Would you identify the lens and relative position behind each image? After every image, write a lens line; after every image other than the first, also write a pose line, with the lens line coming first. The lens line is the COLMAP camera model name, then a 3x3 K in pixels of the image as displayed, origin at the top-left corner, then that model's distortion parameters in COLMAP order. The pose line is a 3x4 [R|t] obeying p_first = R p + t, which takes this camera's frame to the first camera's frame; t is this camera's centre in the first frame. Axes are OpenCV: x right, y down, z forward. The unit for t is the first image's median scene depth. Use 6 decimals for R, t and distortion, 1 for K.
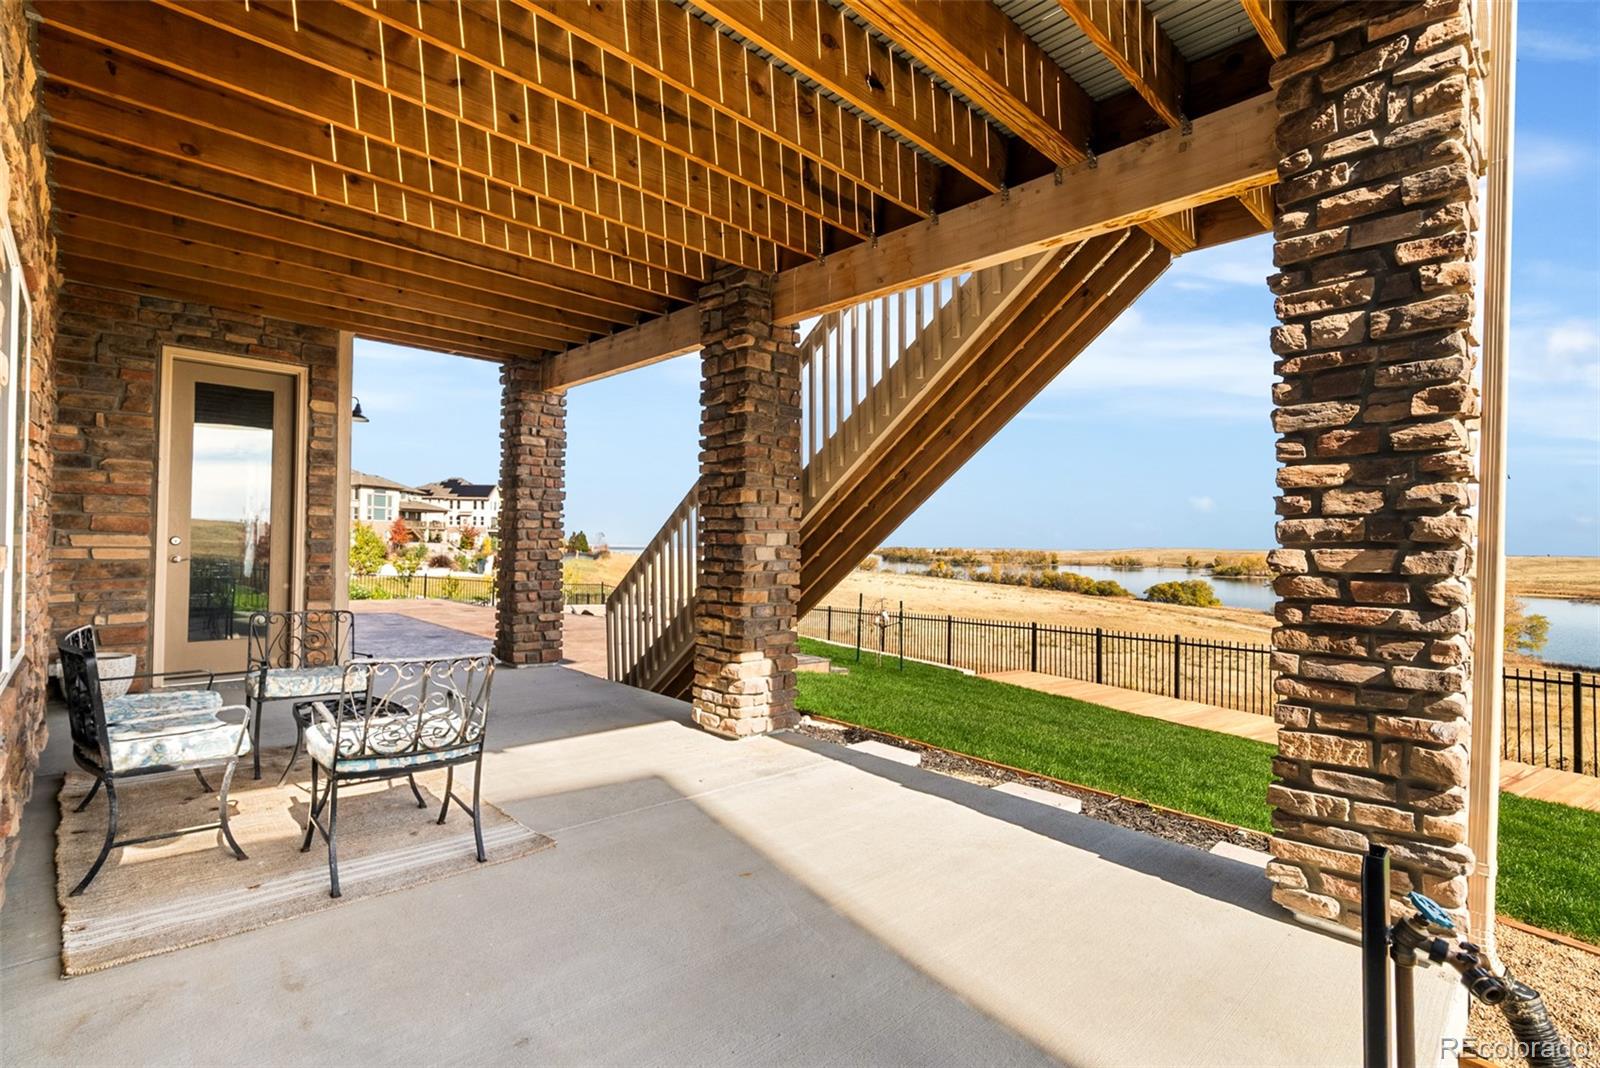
lens RADIAL K [[744.9, 0, 800.4], [0, 744.9, 537.8], [0, 0, 1]] dist [-0.001646, -0.000028]
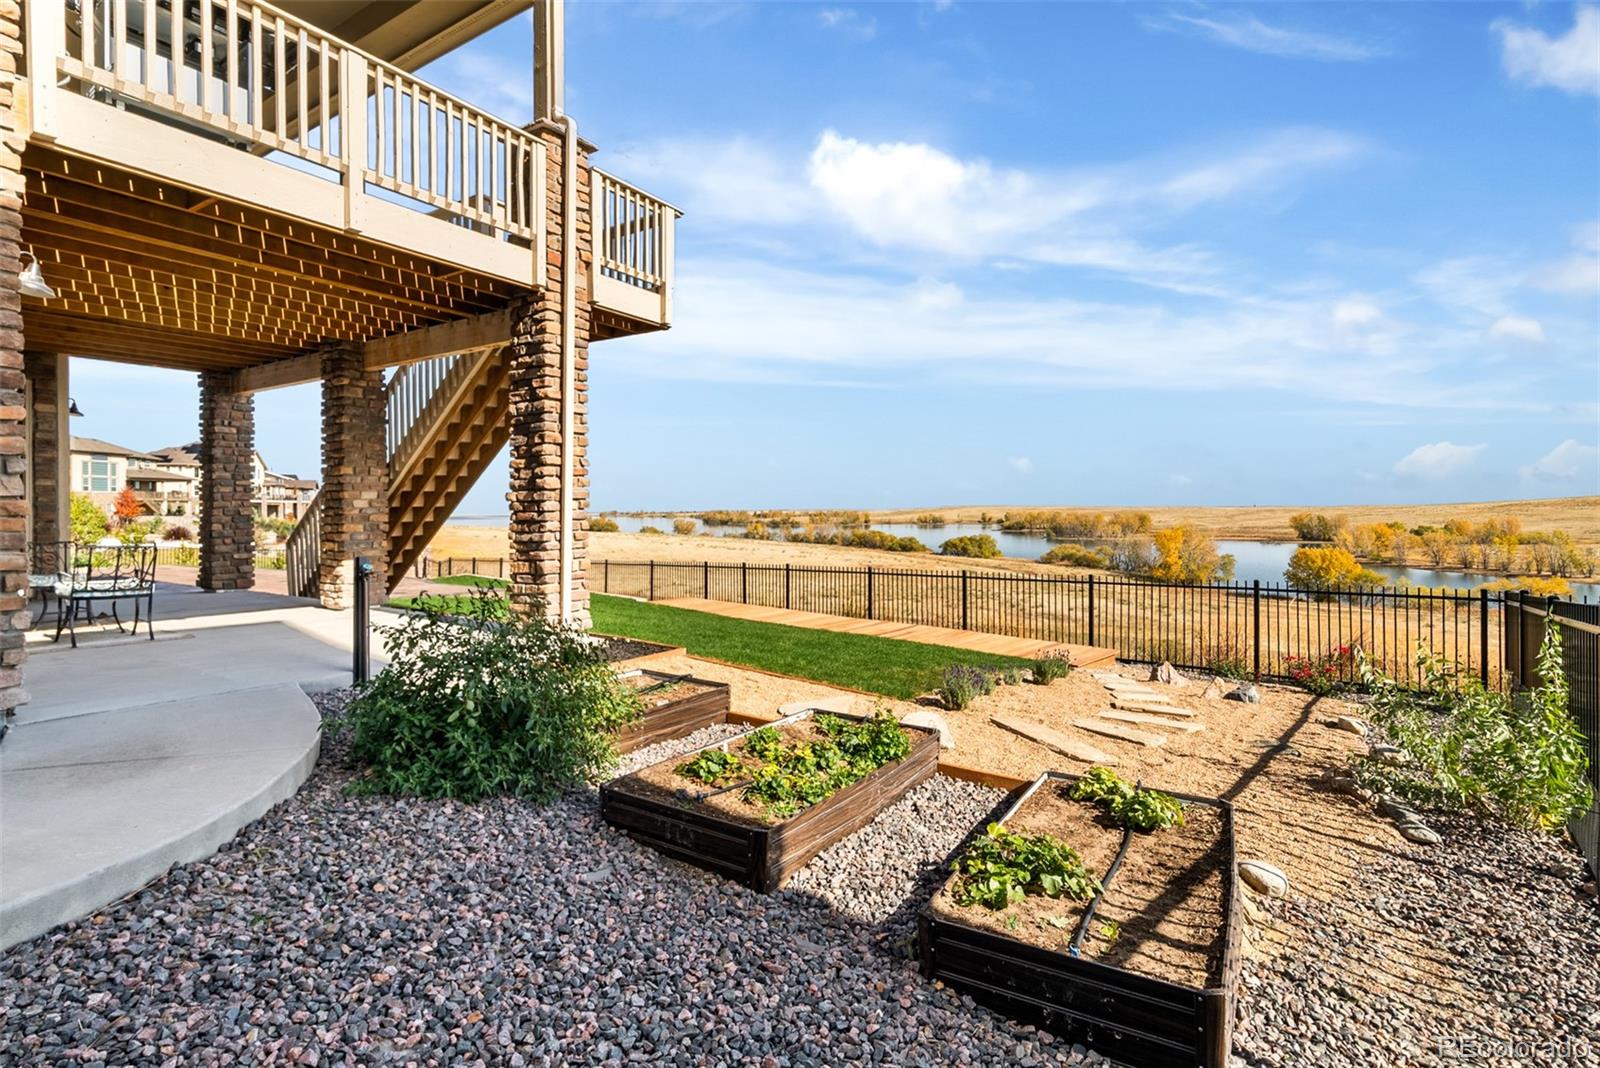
lens RADIAL K [[744.9, 0, 802.0], [0, 744.9, 506.6], [0, 0, 1]] dist [-0.001646, -0.000028]
pose [[0.970787, -0.020164, 0.239095, 0.340846], [0.018469, 0.999786, 0.009329, 0.020091], [-0.239231, -0.004641, 0.970951, -0.590786]]
